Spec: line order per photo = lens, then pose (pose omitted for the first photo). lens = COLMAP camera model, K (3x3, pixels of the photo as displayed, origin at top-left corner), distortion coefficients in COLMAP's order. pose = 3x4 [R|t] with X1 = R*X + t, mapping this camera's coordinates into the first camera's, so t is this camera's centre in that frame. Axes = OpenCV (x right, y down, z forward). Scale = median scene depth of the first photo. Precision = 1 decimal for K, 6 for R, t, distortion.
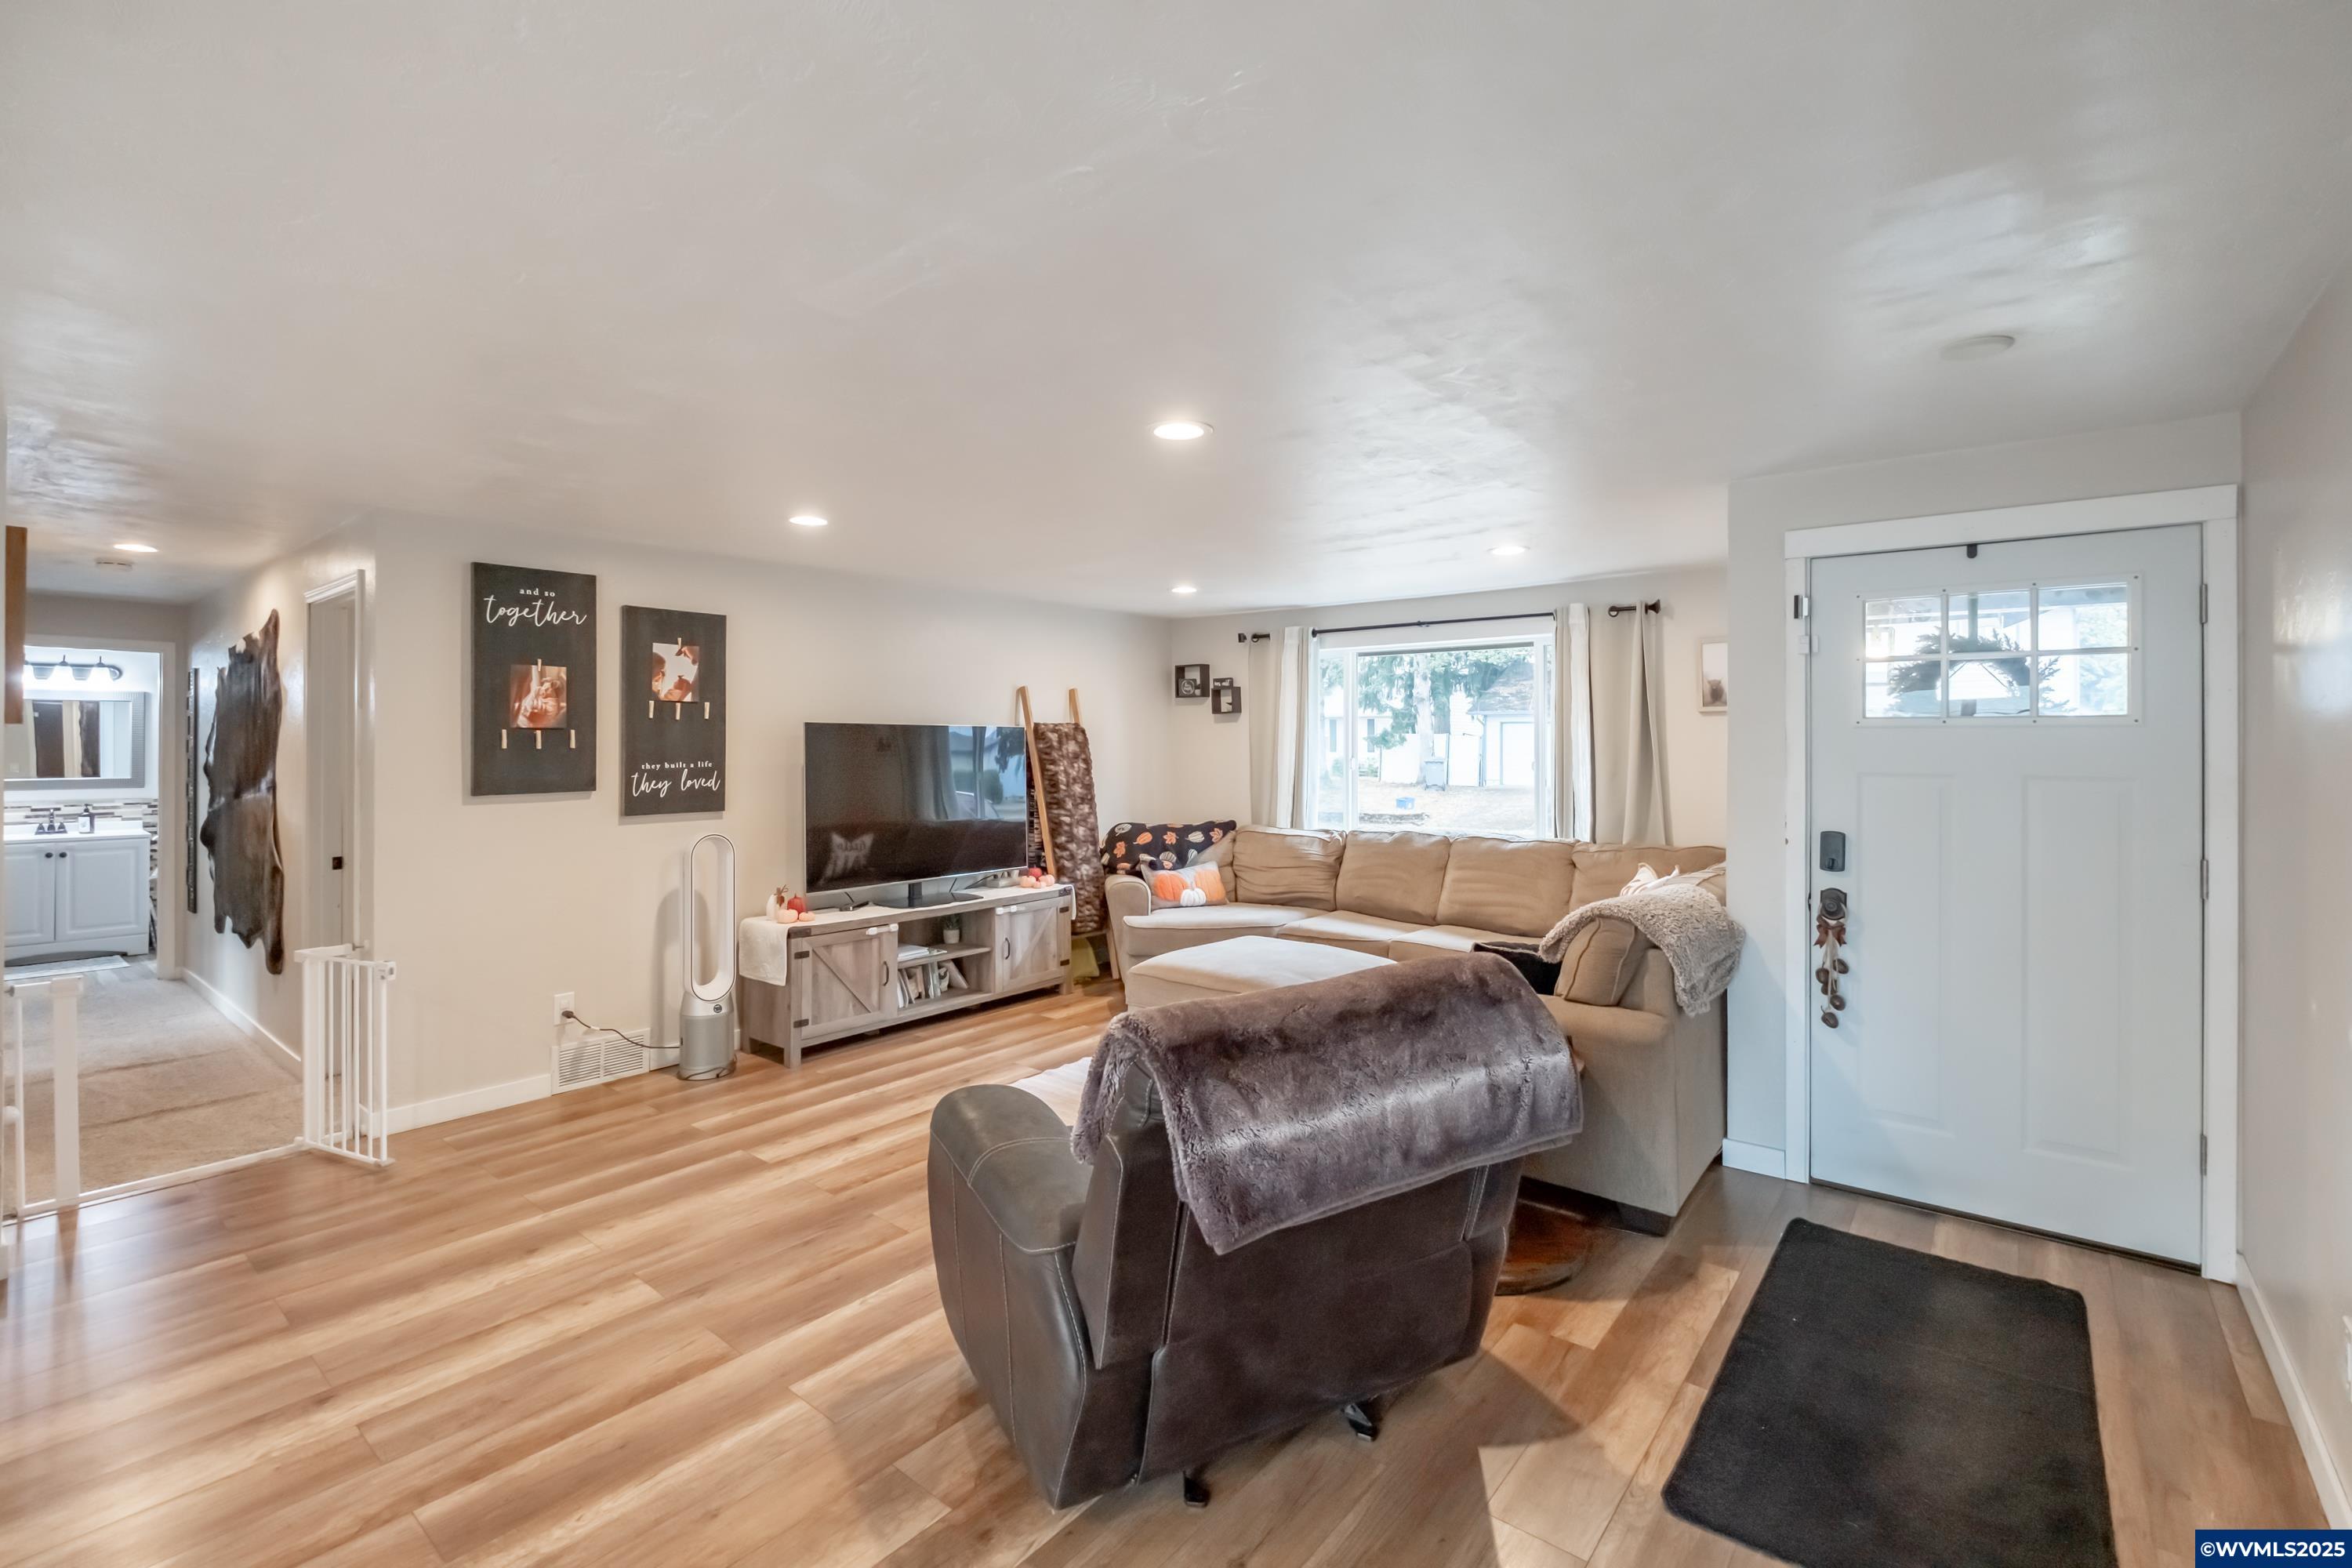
lens RADIAL K [[1028.9, 0, 1164.3], [0, 1028.9, 731.1], [0, 0, 1]] dist [0.001606, -0.004696]
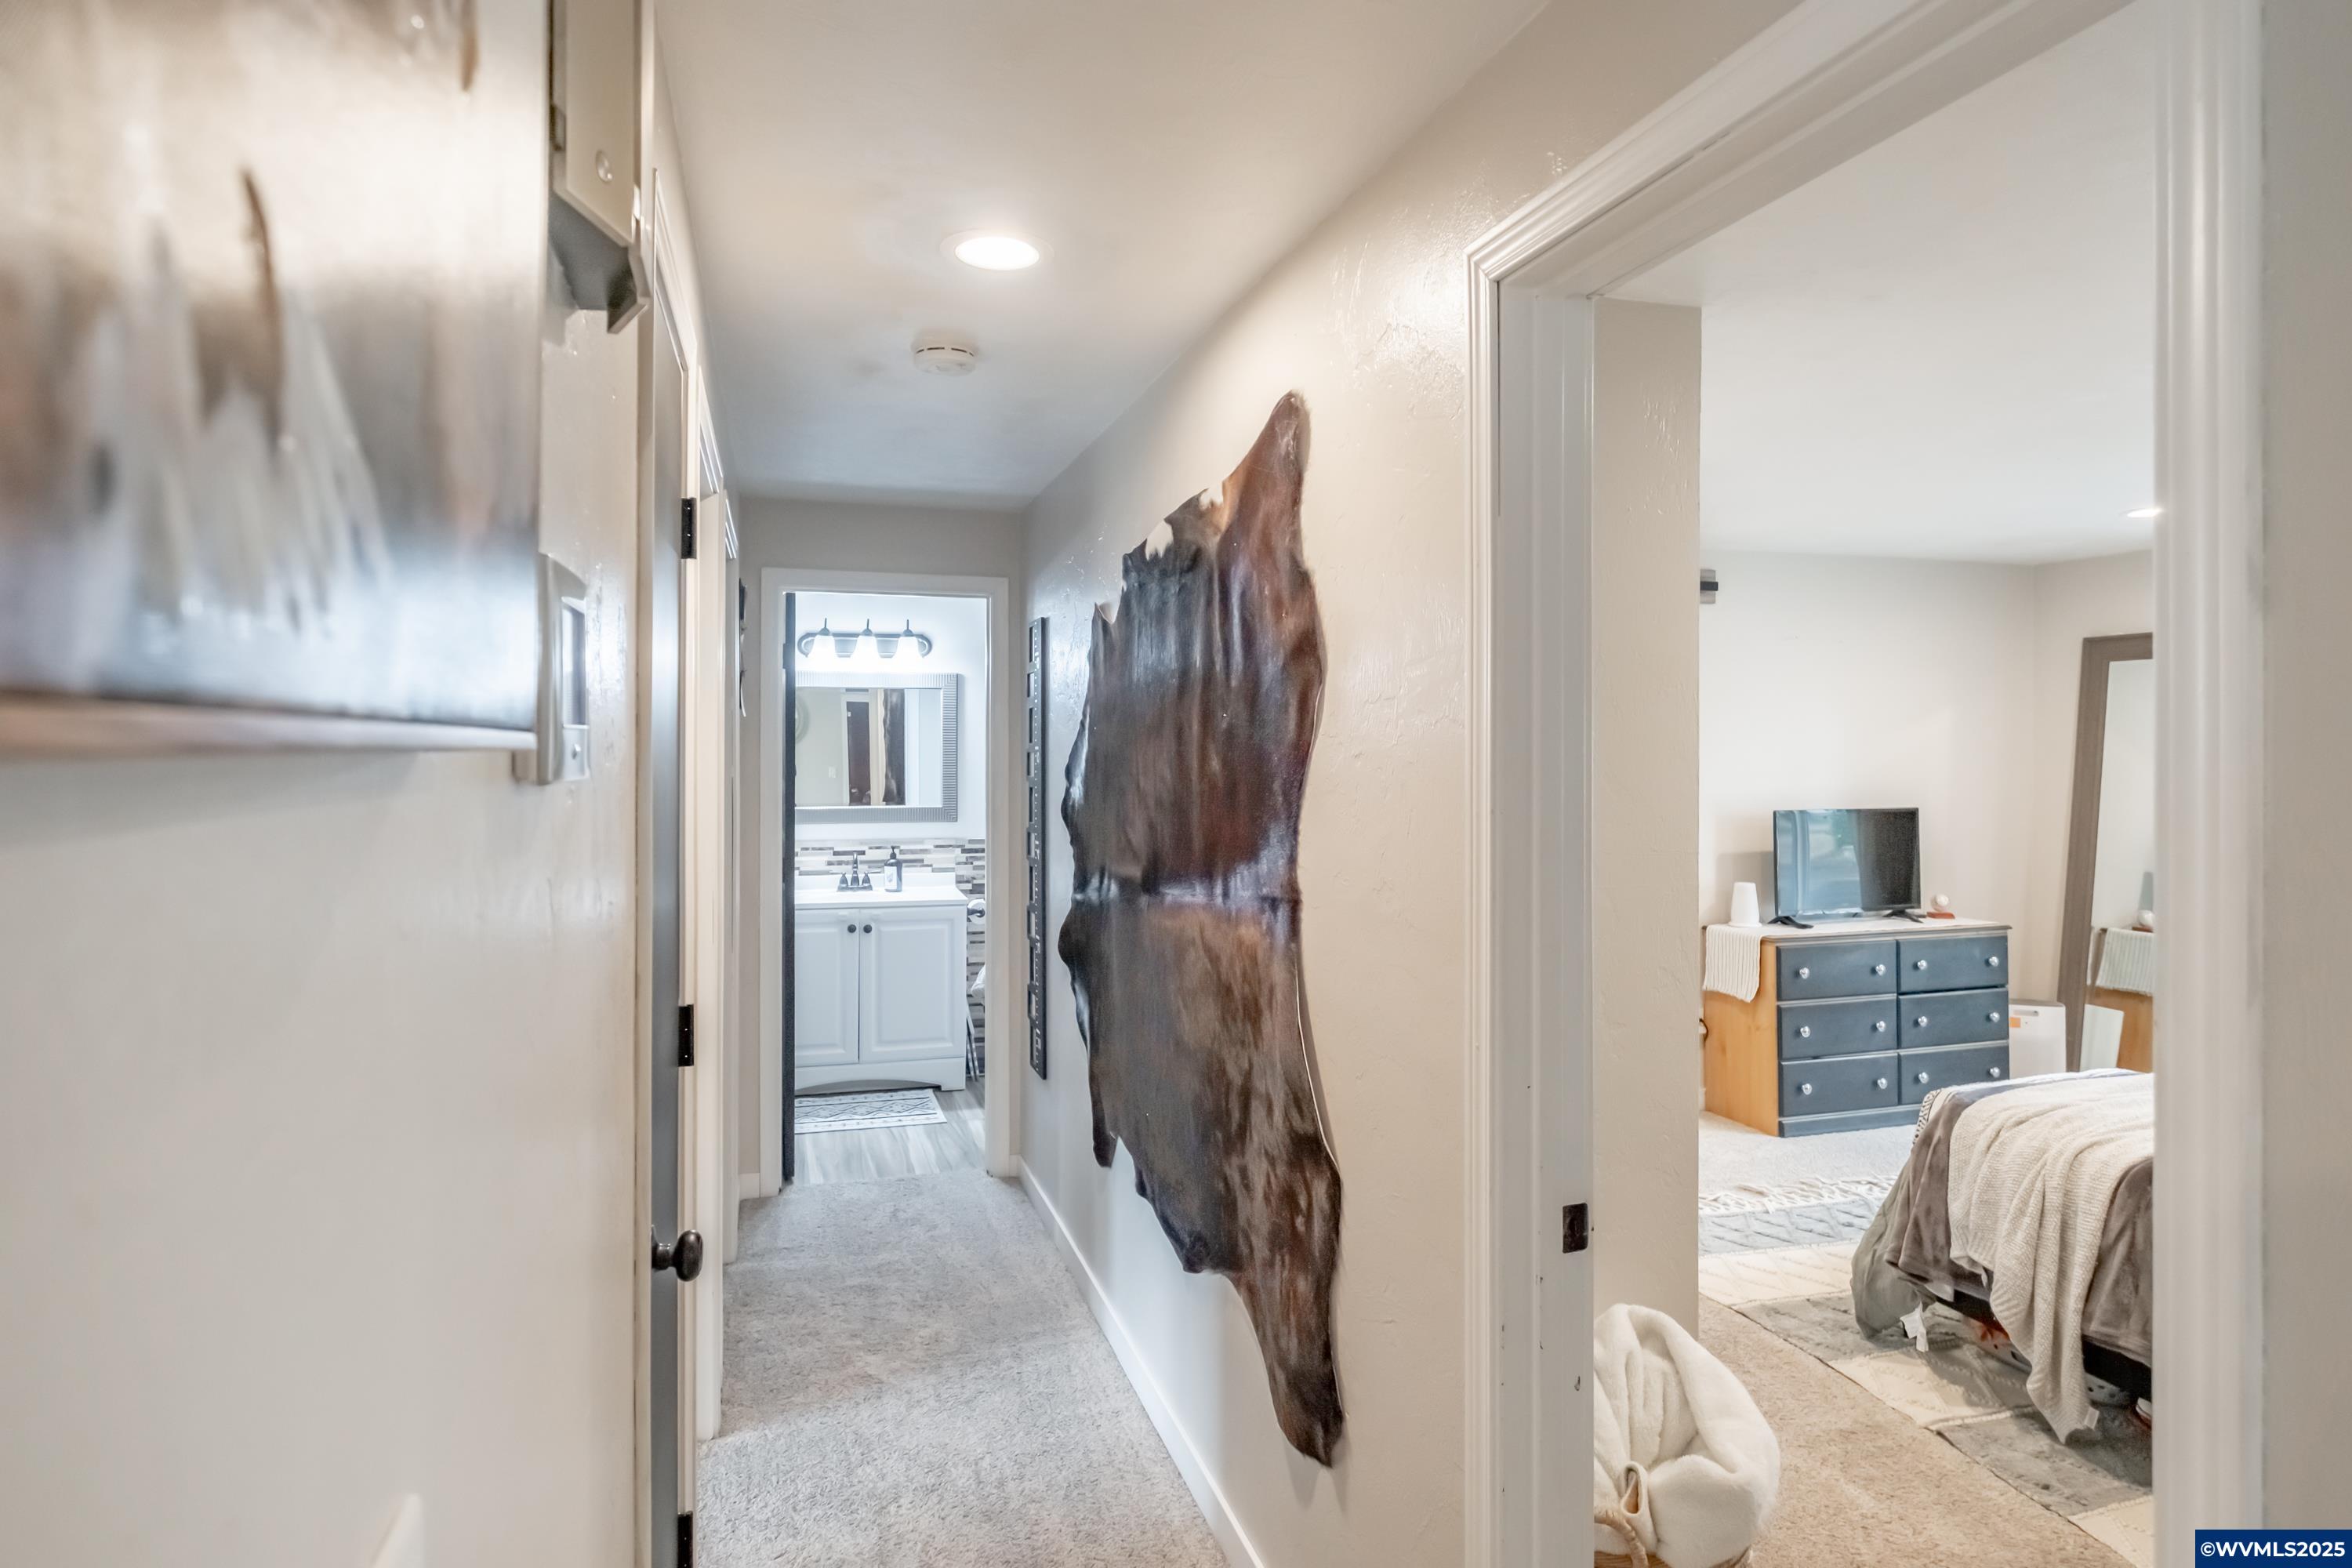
lens RADIAL K [[1286.1, 0, 1155.0], [0, 1286.1, 737.6], [0, 0, 1]] dist [-0.008875, -0.002094]
pose [[0.823816, 0.000852, -0.566857, -0.471926], [0.003124, 0.999977, 0.006042, -0.002923], [0.566849, -0.006748, 0.823794, 0.440740]]
